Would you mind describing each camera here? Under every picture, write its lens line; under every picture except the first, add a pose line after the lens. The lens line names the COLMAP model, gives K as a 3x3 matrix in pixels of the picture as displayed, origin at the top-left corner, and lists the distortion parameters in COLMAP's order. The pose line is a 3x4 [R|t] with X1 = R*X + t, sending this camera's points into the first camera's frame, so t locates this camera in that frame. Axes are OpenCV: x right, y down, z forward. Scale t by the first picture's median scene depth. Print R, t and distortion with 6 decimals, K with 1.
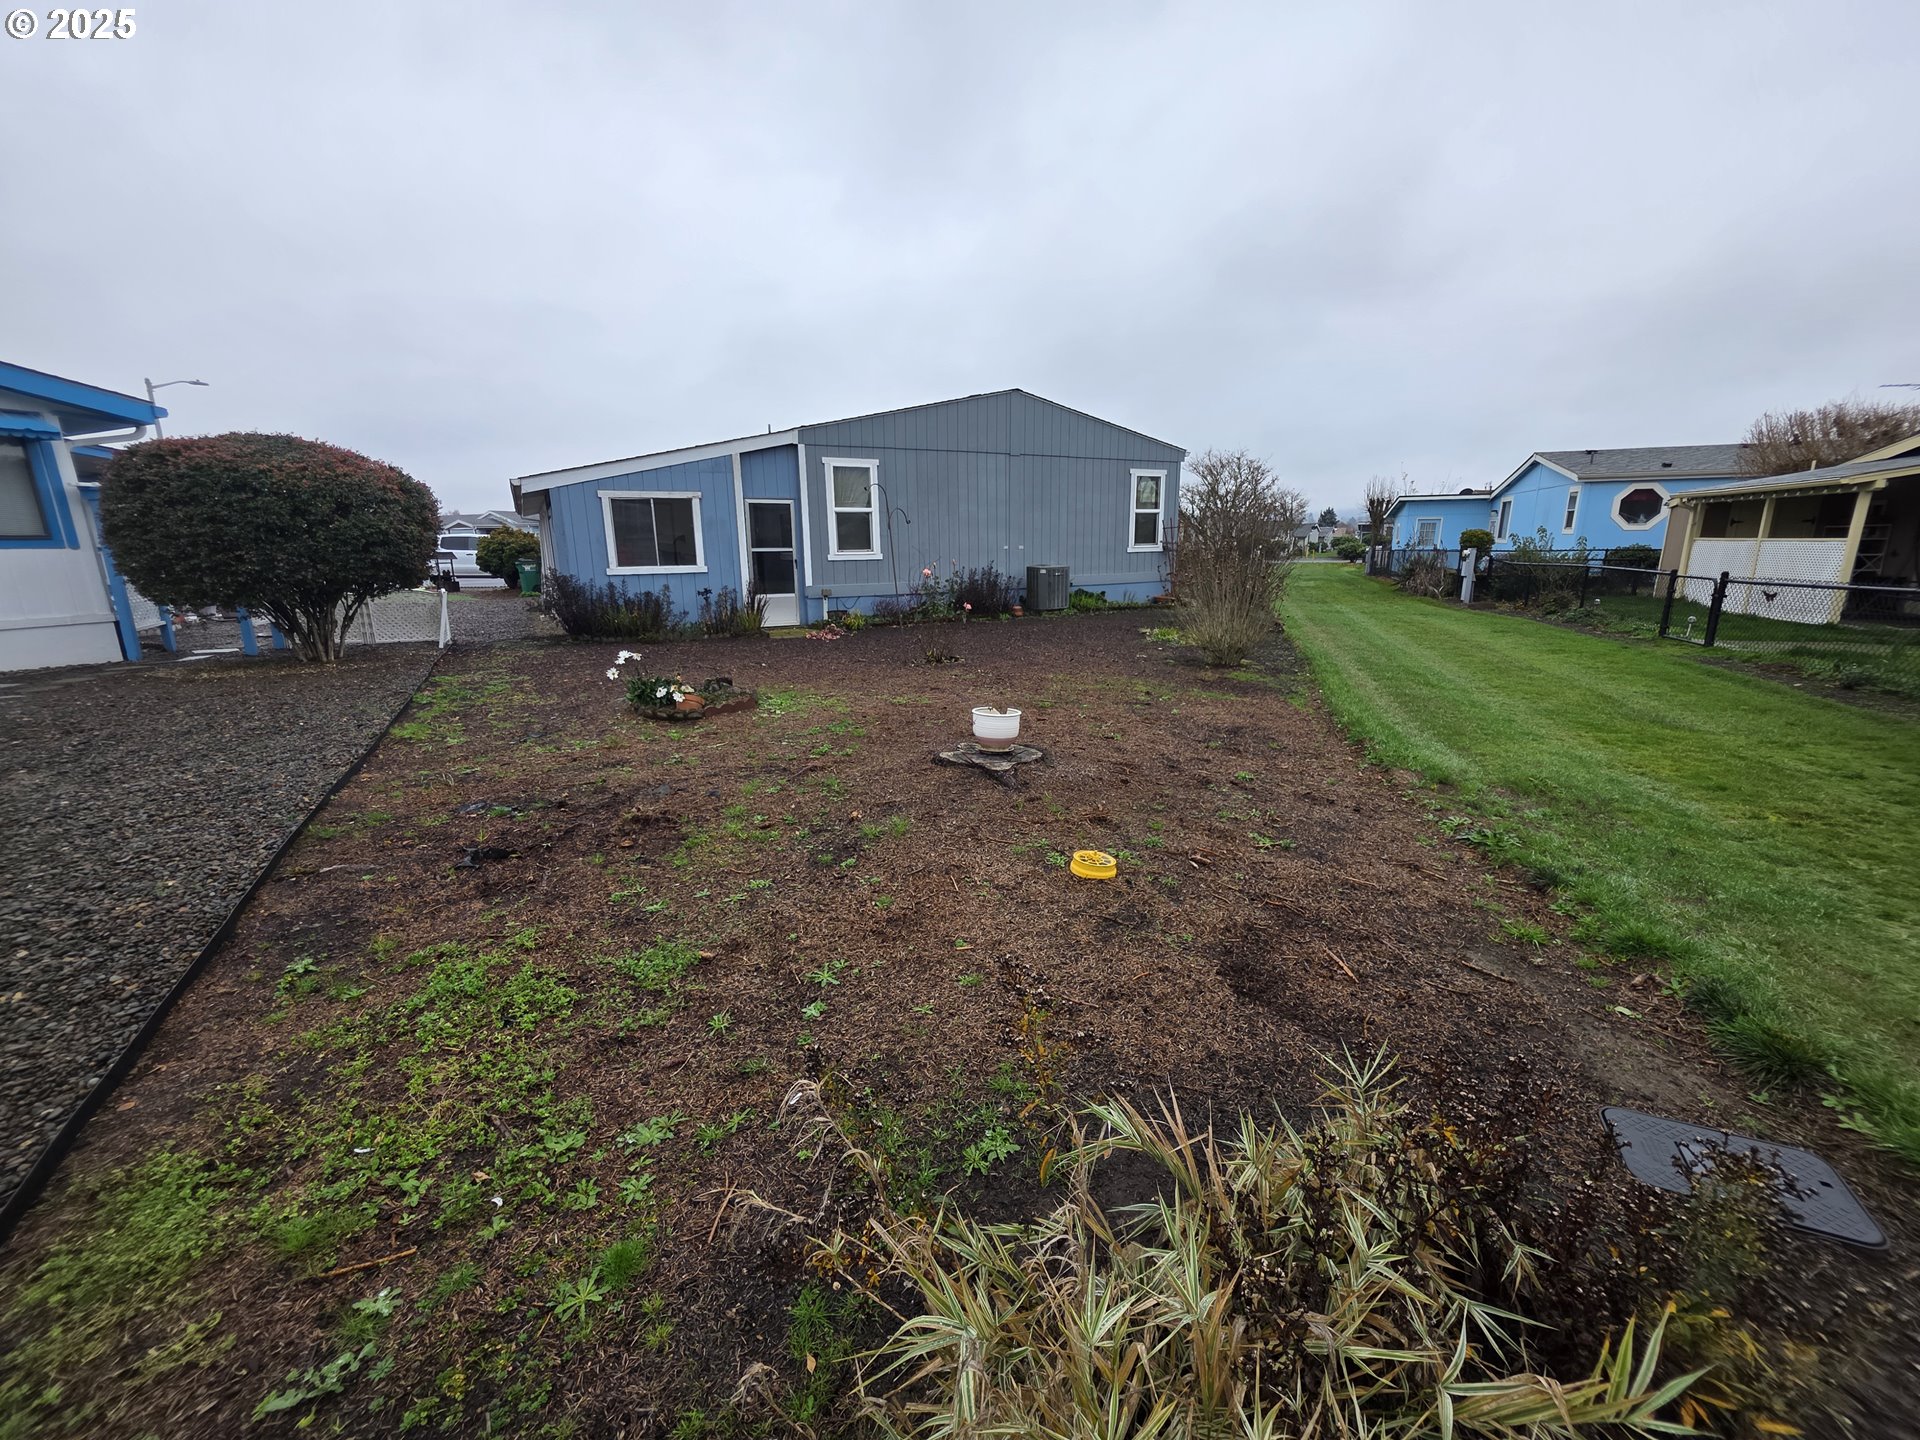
lens RADIAL K [[770.5, 0, 952.9], [0, 770.5, 727.6], [0, 0, 1]] dist [0.003033, -0.000577]
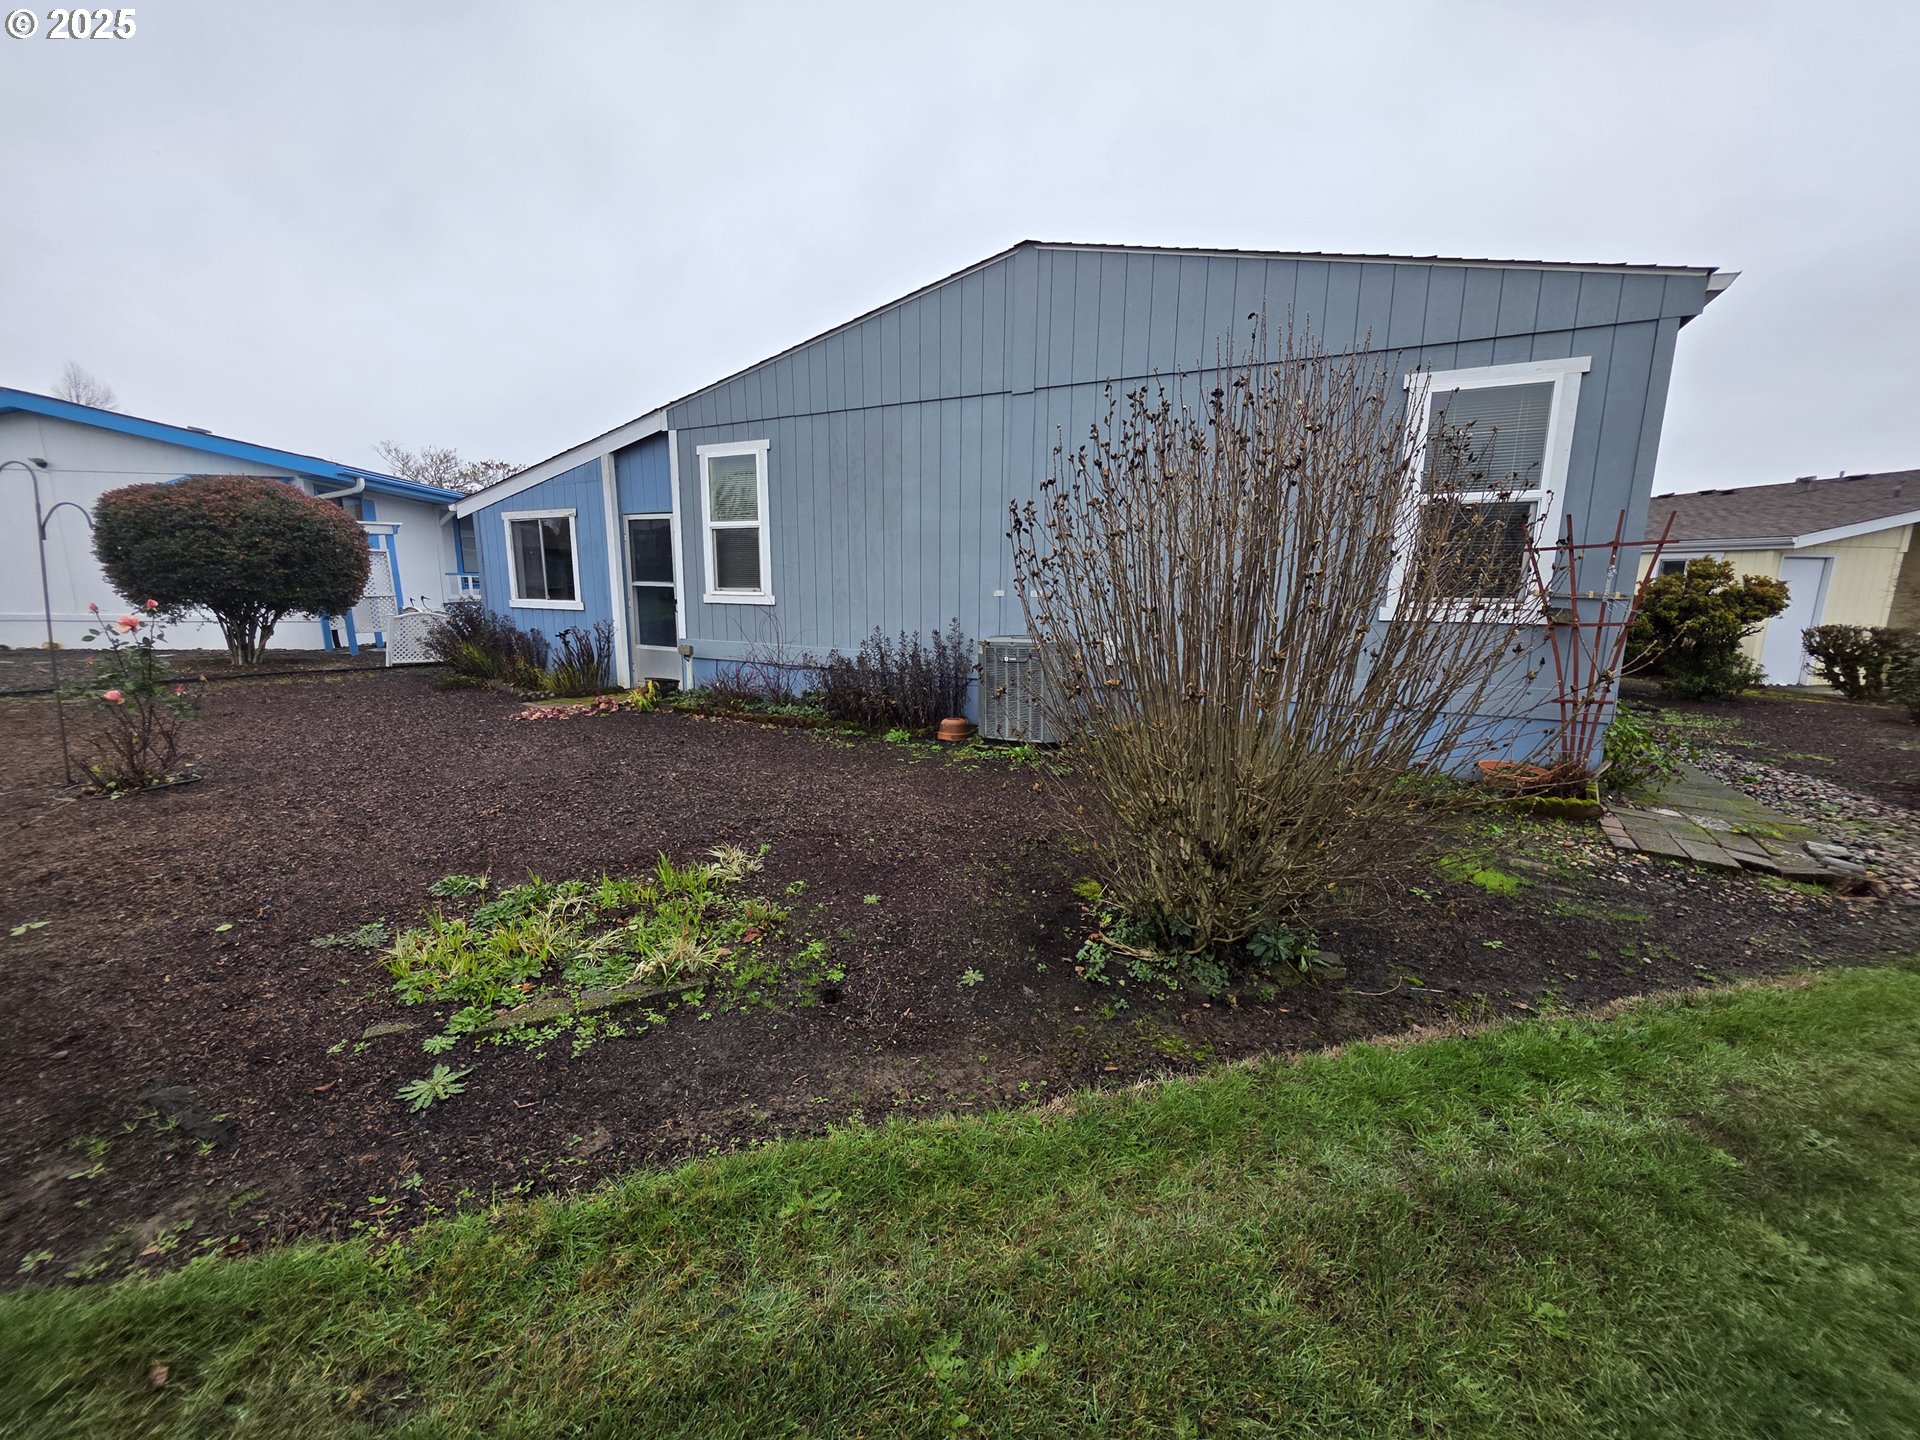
lens RADIAL K [[770.5, 0, 957.9], [0, 770.5, 724.9], [0, 0, 1]] dist [0.003033, -0.000577]
pose [[0.559826, 0.172731, -0.810407, 0.514114], [-0.210515, 0.975590, 0.062515, -0.204092], [0.801423, 0.135605, 0.582523, 0.813742]]
